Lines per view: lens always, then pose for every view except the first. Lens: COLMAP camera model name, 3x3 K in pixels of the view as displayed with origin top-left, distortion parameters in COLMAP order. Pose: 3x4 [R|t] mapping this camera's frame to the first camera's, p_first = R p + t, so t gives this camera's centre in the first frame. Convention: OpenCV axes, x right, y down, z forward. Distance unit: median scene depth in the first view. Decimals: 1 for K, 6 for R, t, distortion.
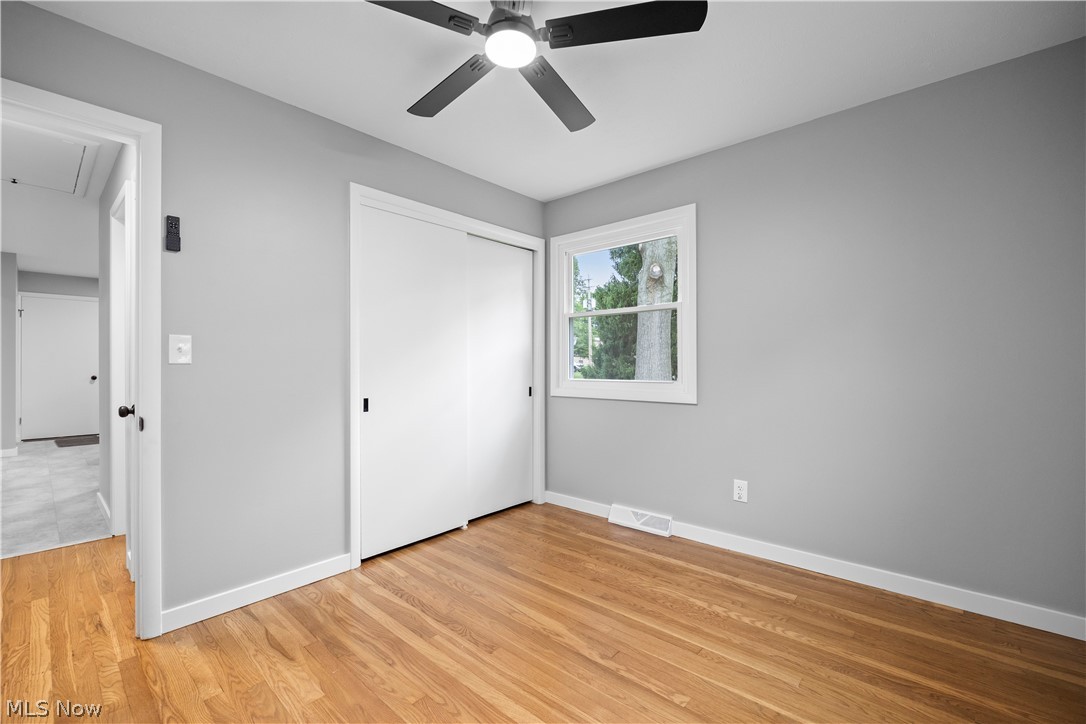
lens RADIAL K [[459.4, 0, 539.5], [0, 459.4, 366.7], [0, 0, 1]] dist [-0.010827, 0.000113]
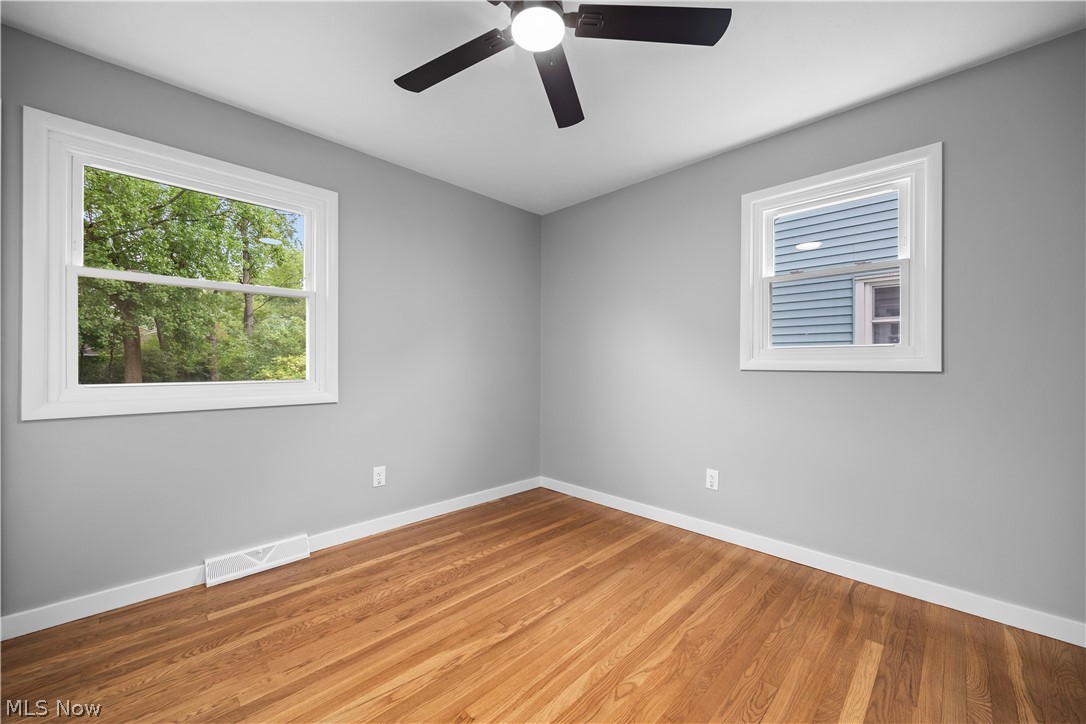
lens RADIAL K [[423.6, 0, 544.6], [0, 423.6, 365.1], [0, 0, 1]] dist [-0.000575, -0.000076]
pose [[0.039261, 0.000234, 0.999229, -0.672113], [-0.003337, 0.999994, -0.000103, 0.002451], [-0.999223, -0.003330, 0.039262, 0.674155]]
